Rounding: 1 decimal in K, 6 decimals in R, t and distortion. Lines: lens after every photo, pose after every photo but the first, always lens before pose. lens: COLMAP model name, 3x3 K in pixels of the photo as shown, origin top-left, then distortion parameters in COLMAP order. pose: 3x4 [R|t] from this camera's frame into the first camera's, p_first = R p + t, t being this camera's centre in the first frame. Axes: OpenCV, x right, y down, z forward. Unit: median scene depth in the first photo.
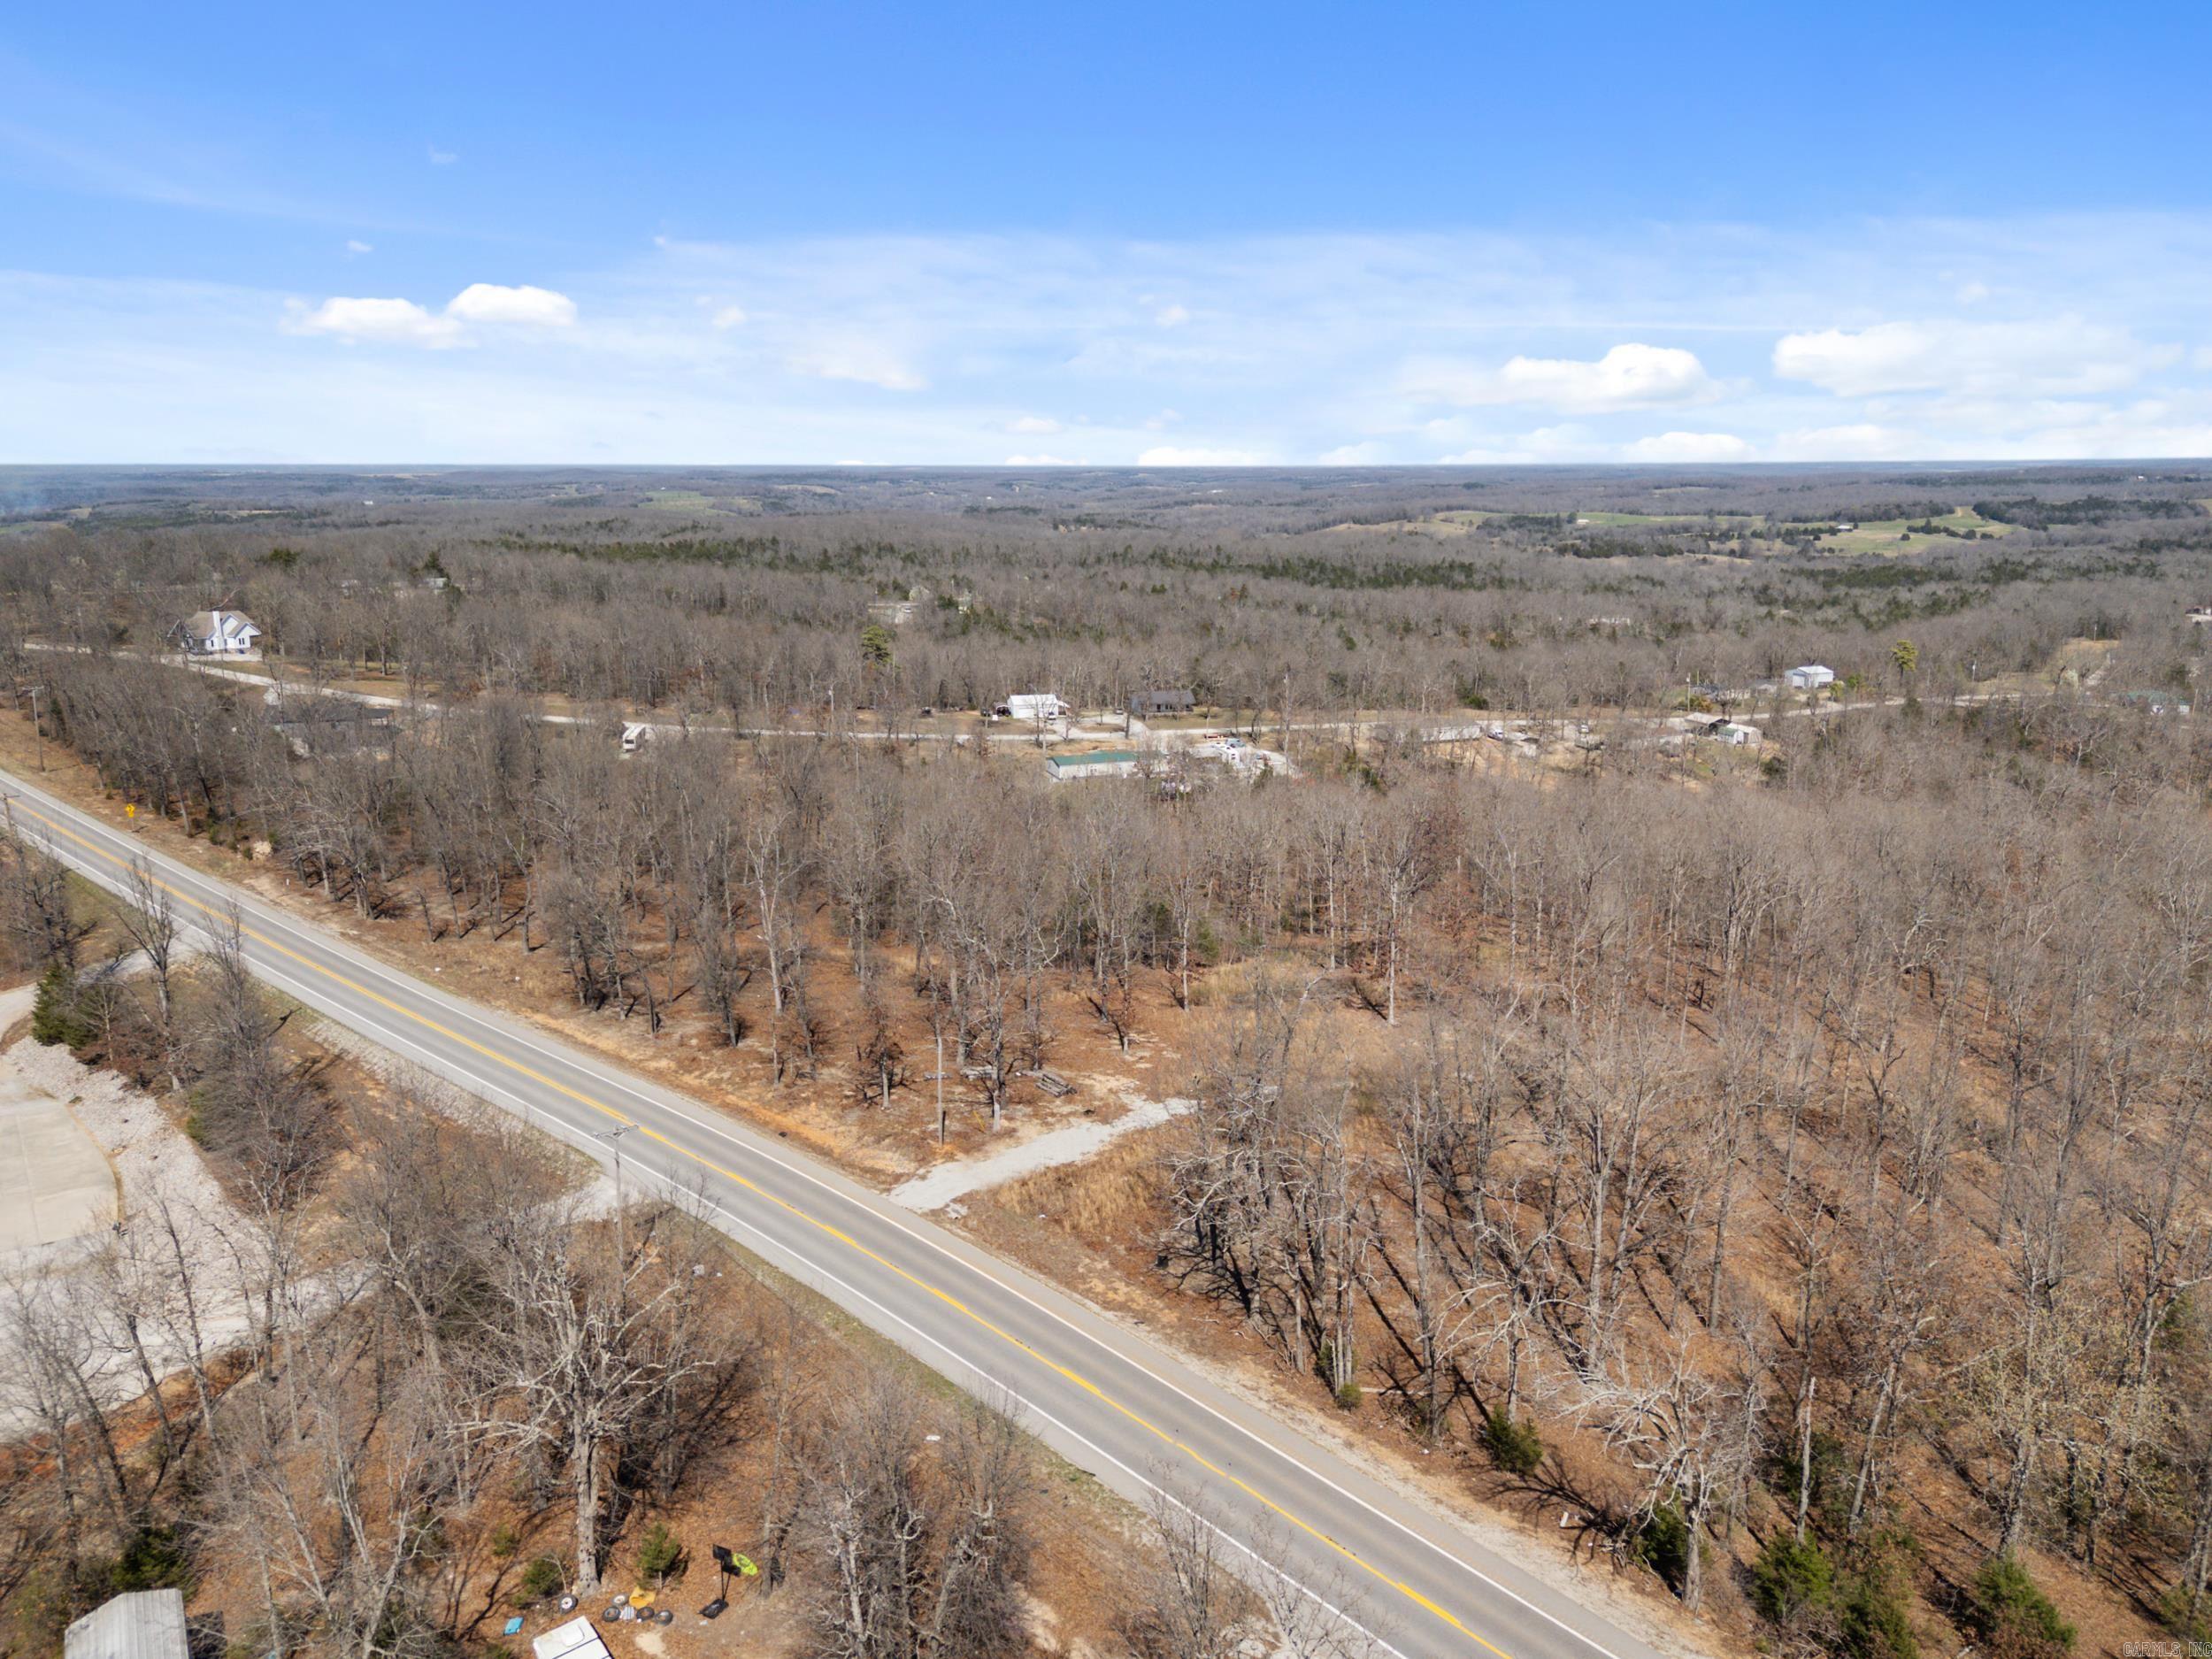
lens RADIAL K [[1618.7, 0, 1113.5], [0, 1618.7, 826.5], [0, 0, 1]] dist [0.077412, -0.080342]
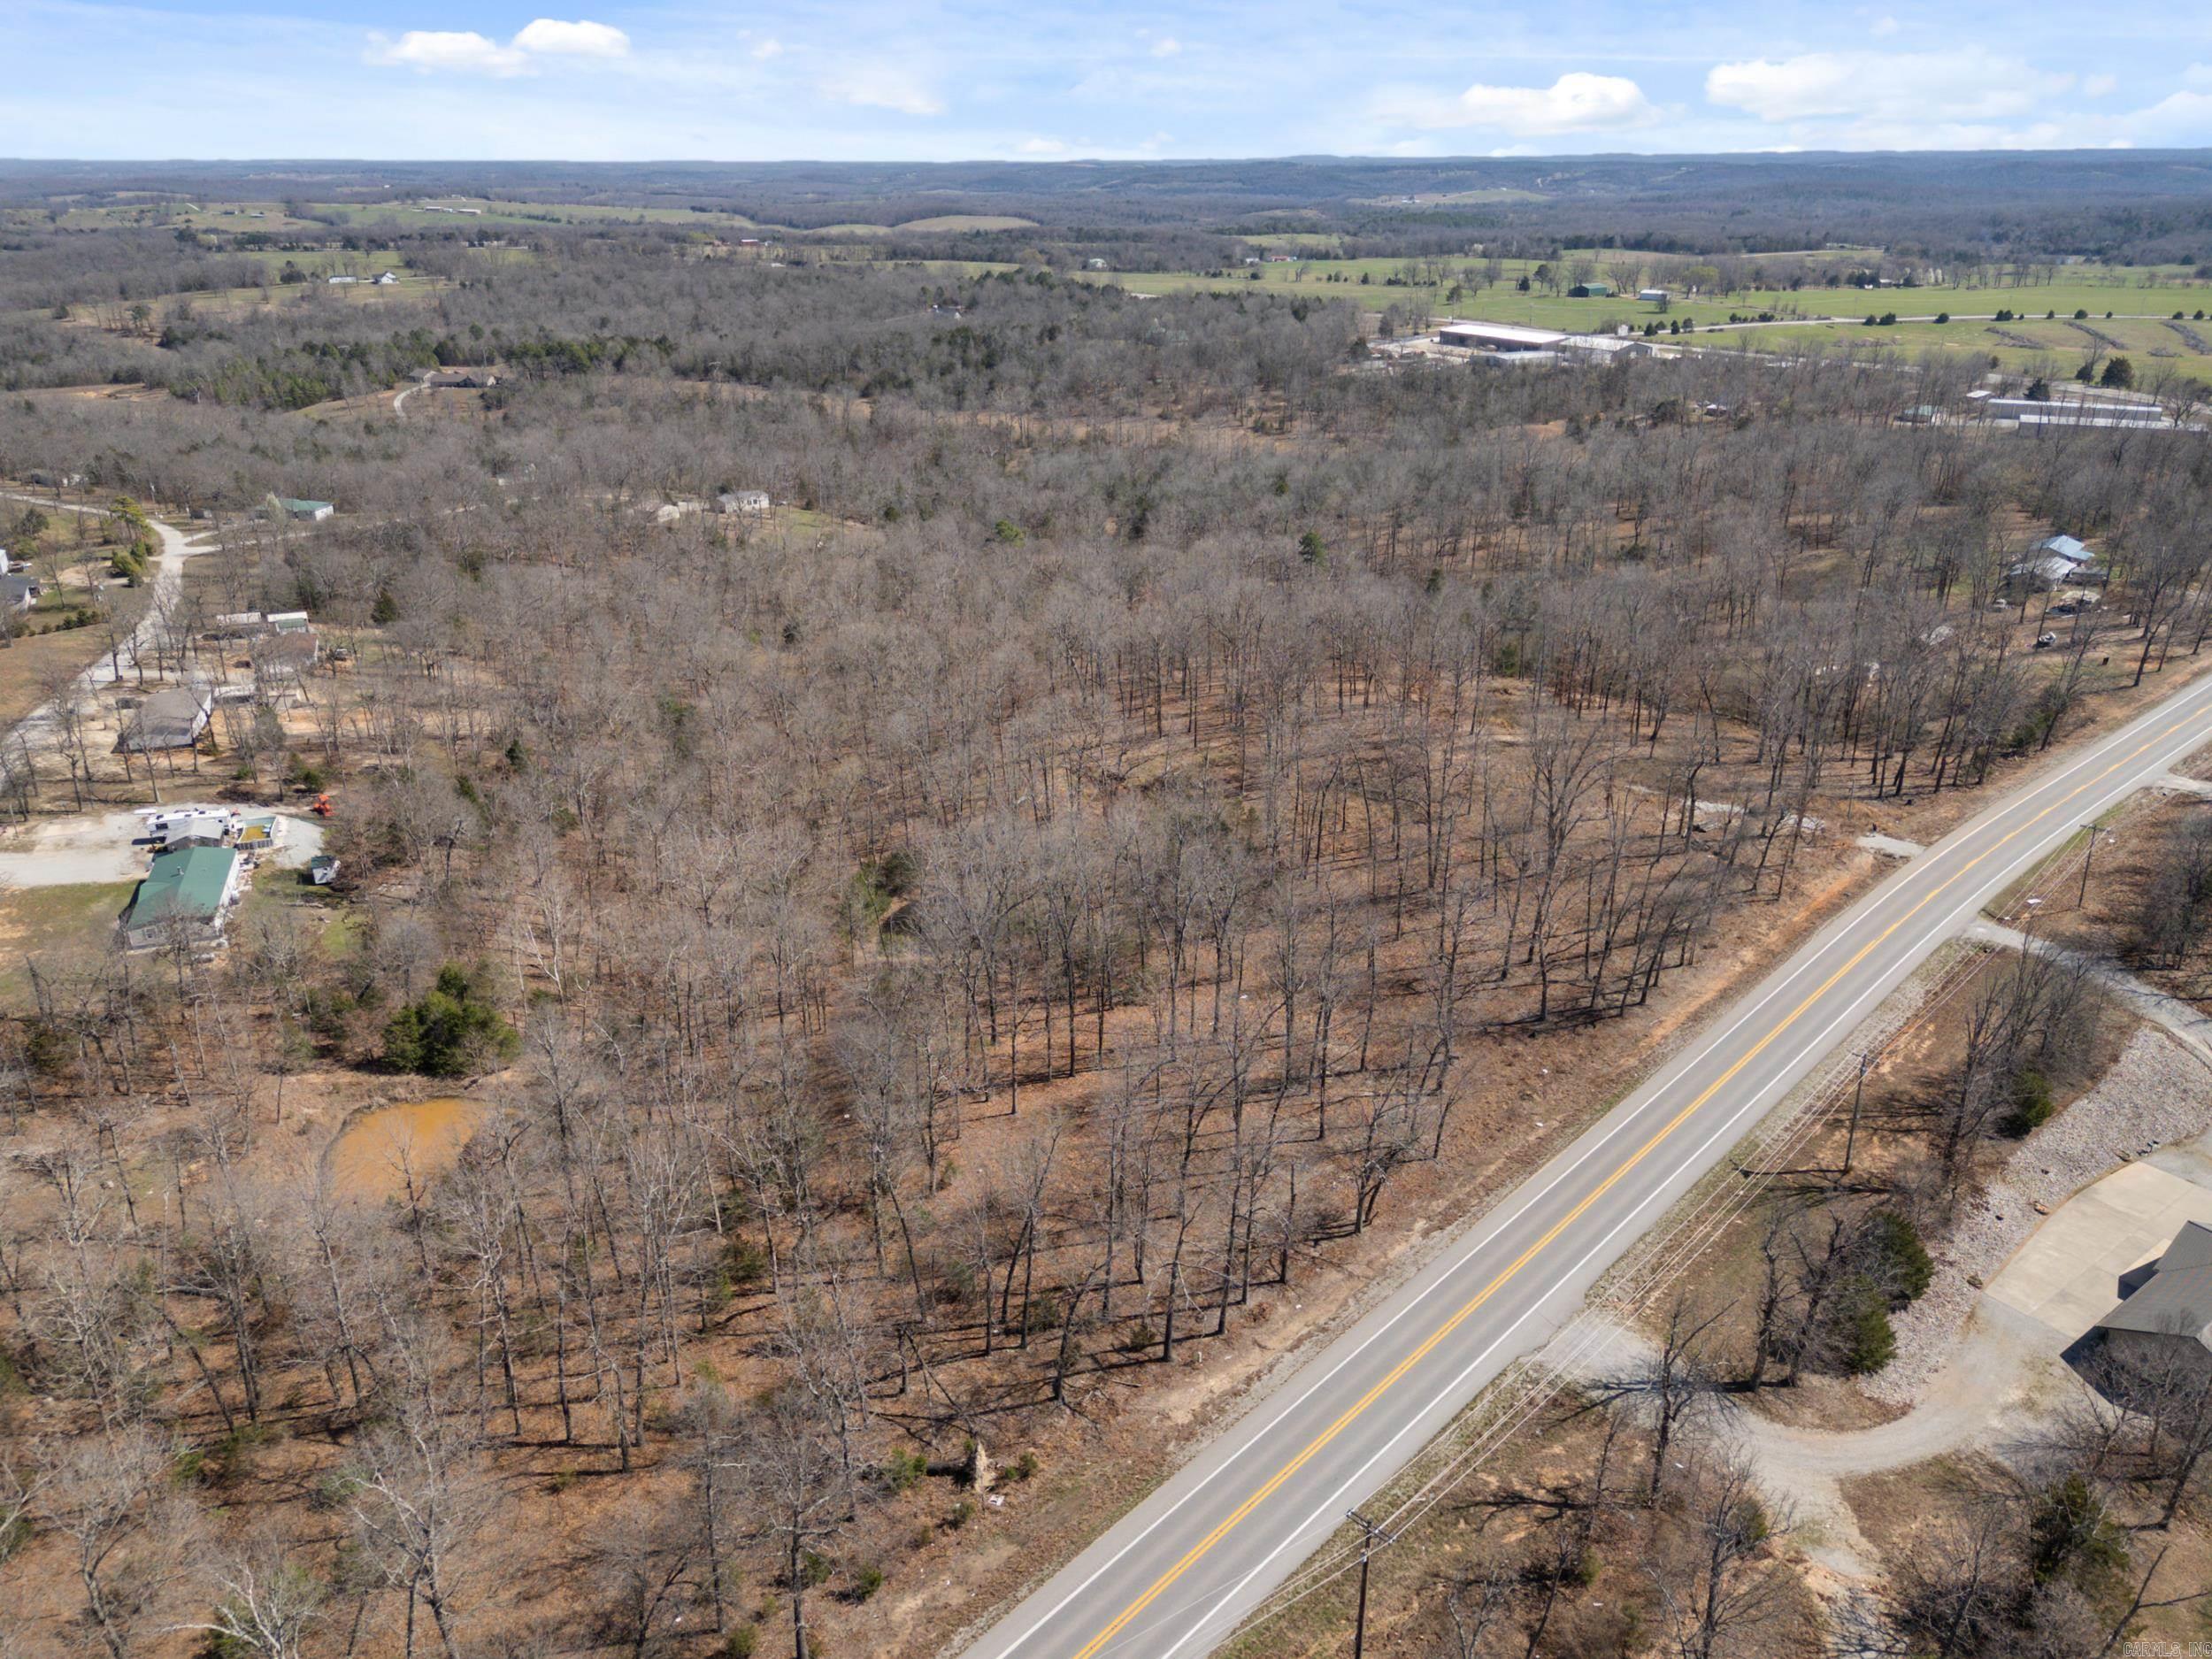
lens RADIAL K [[1623.1, 0, 1111.2], [0, 1623.1, 822.0], [0, 0, 1]] dist [0.069182, -0.062531]
pose [[-0.014828, -0.374634, 0.927054, -0.388283], [0.222097, 0.902761, 0.368369, -0.144031], [-0.974912, 0.211359, 0.069819, 0.378942]]
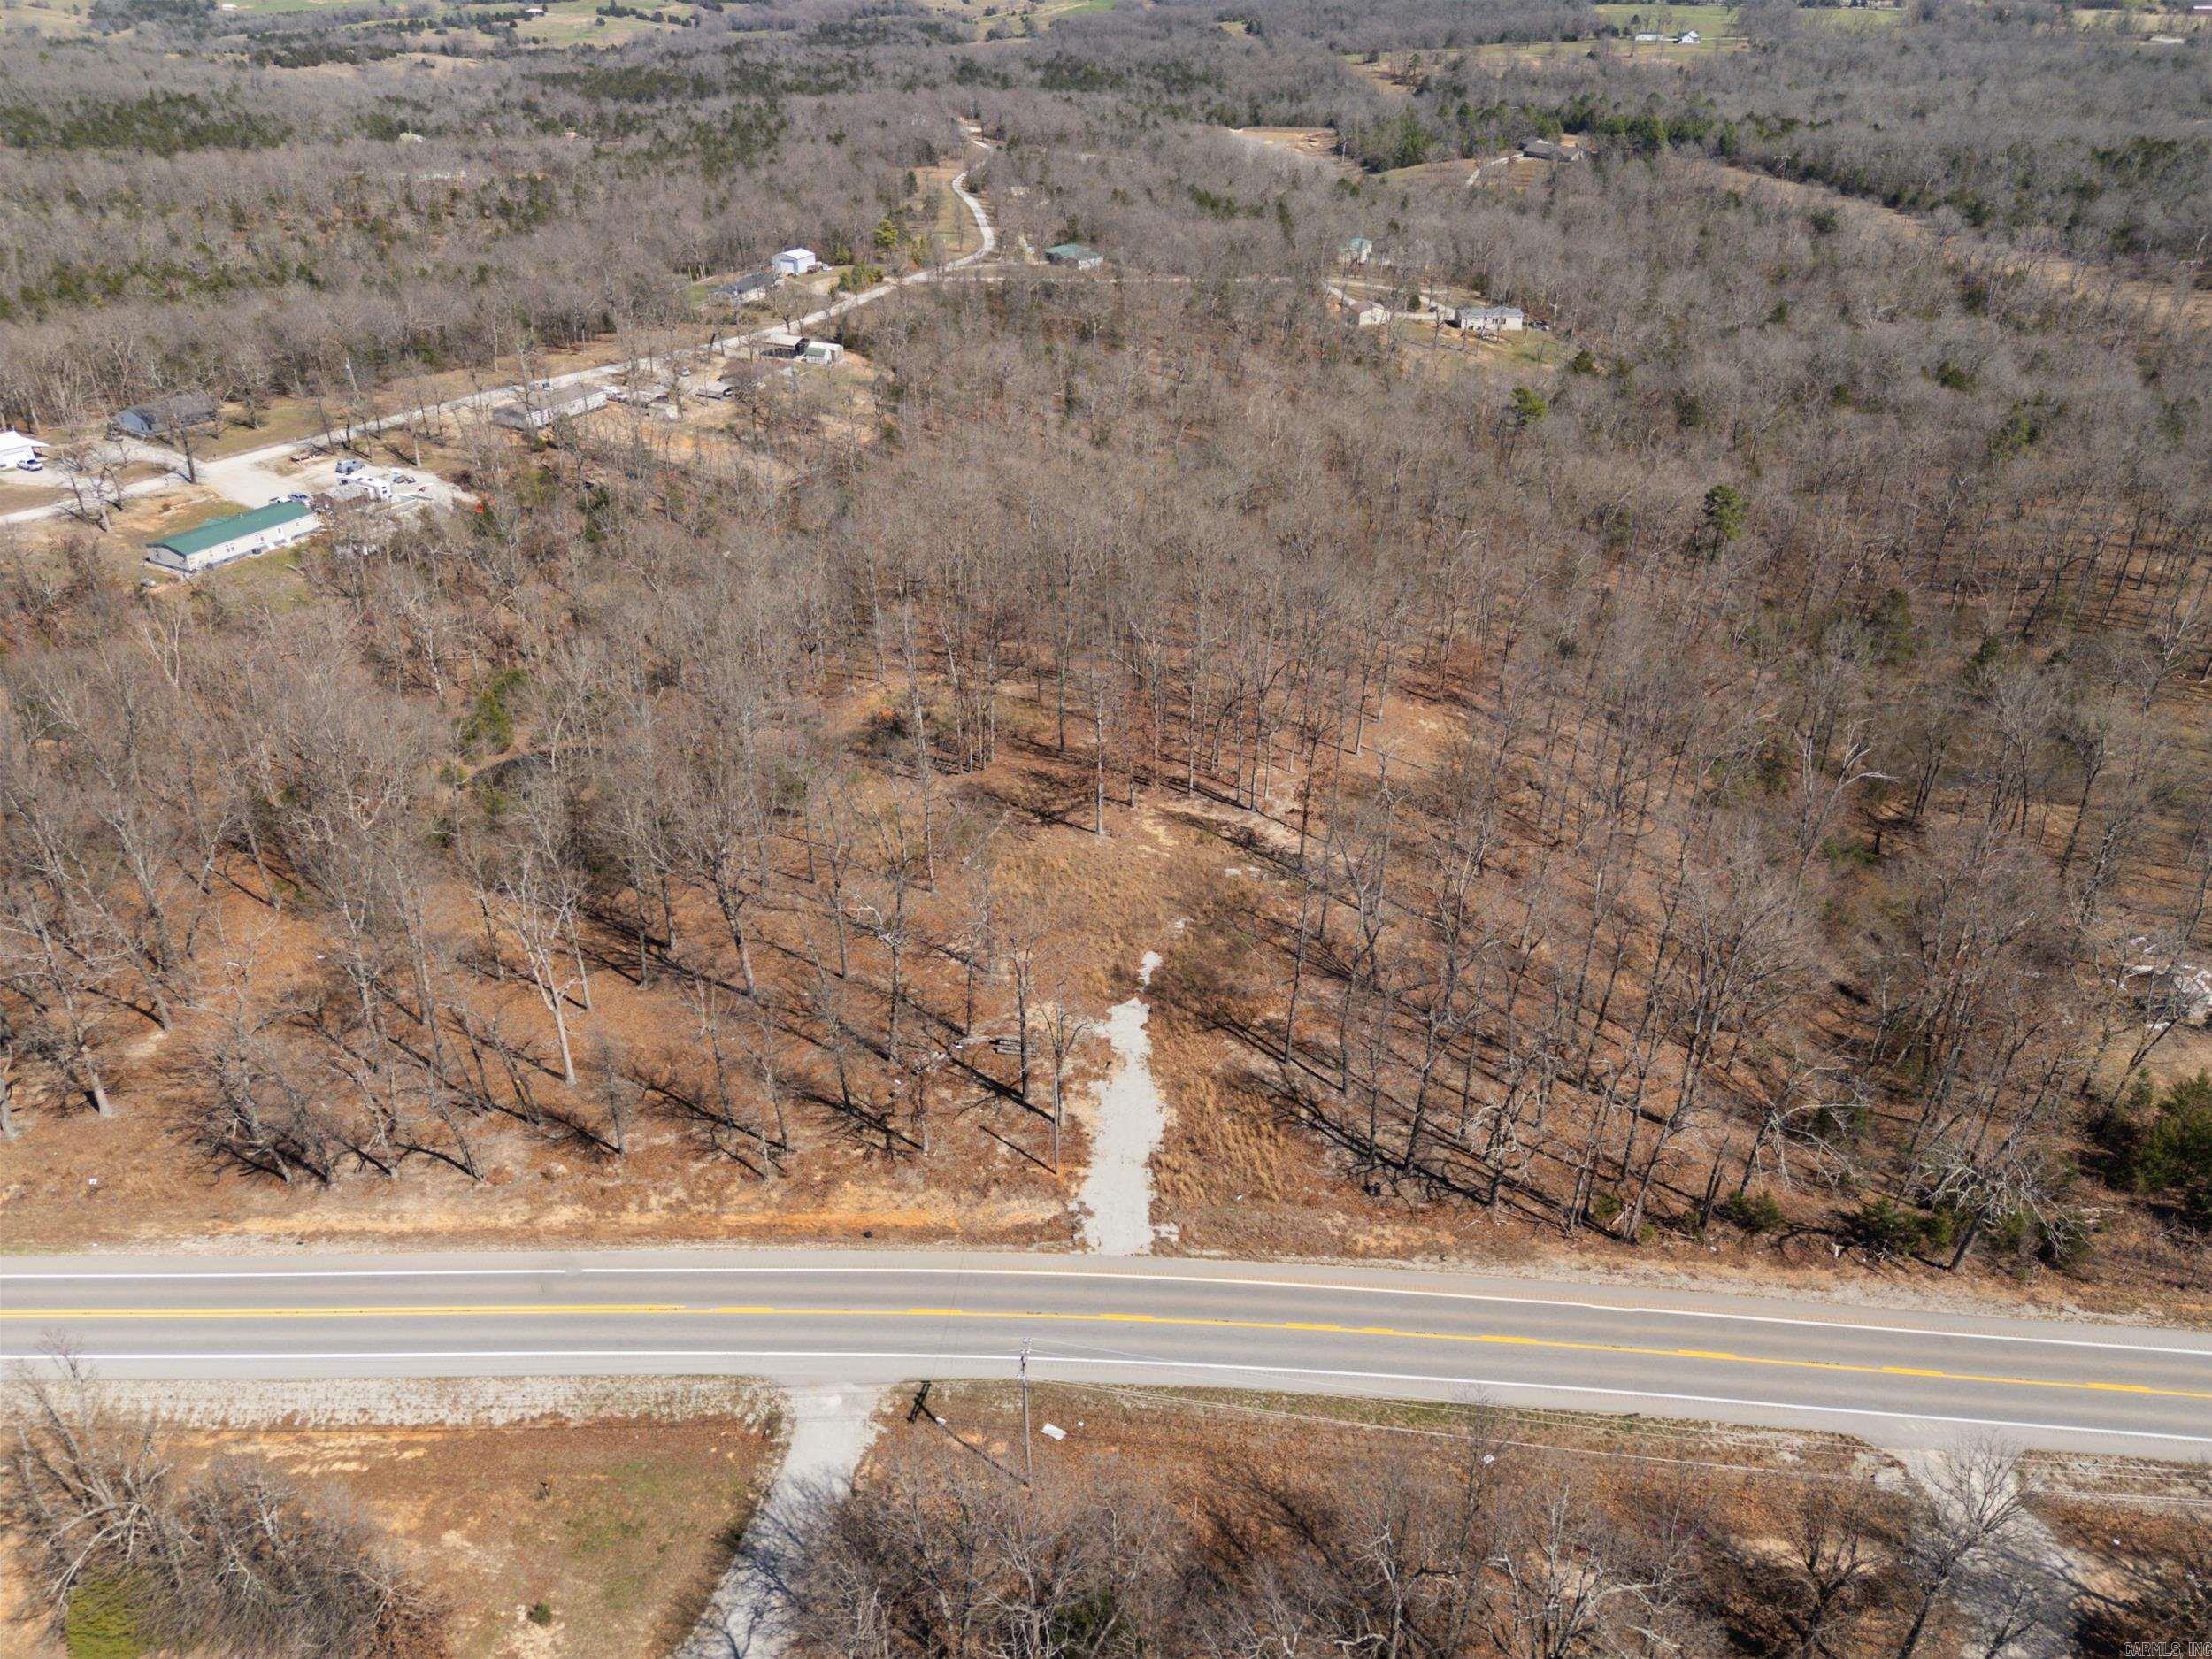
lens RADIAL K [[1623.1, 0, 1111.2], [0, 1623.1, 822.0], [0, 0, 1]] dist [0.069182, -0.062531]
pose [[0.731417, -0.330374, 0.596558, -0.137378], [0.148099, 0.930885, 0.333946, -0.072201], [-0.665654, -0.155905, 0.729793, 0.074012]]
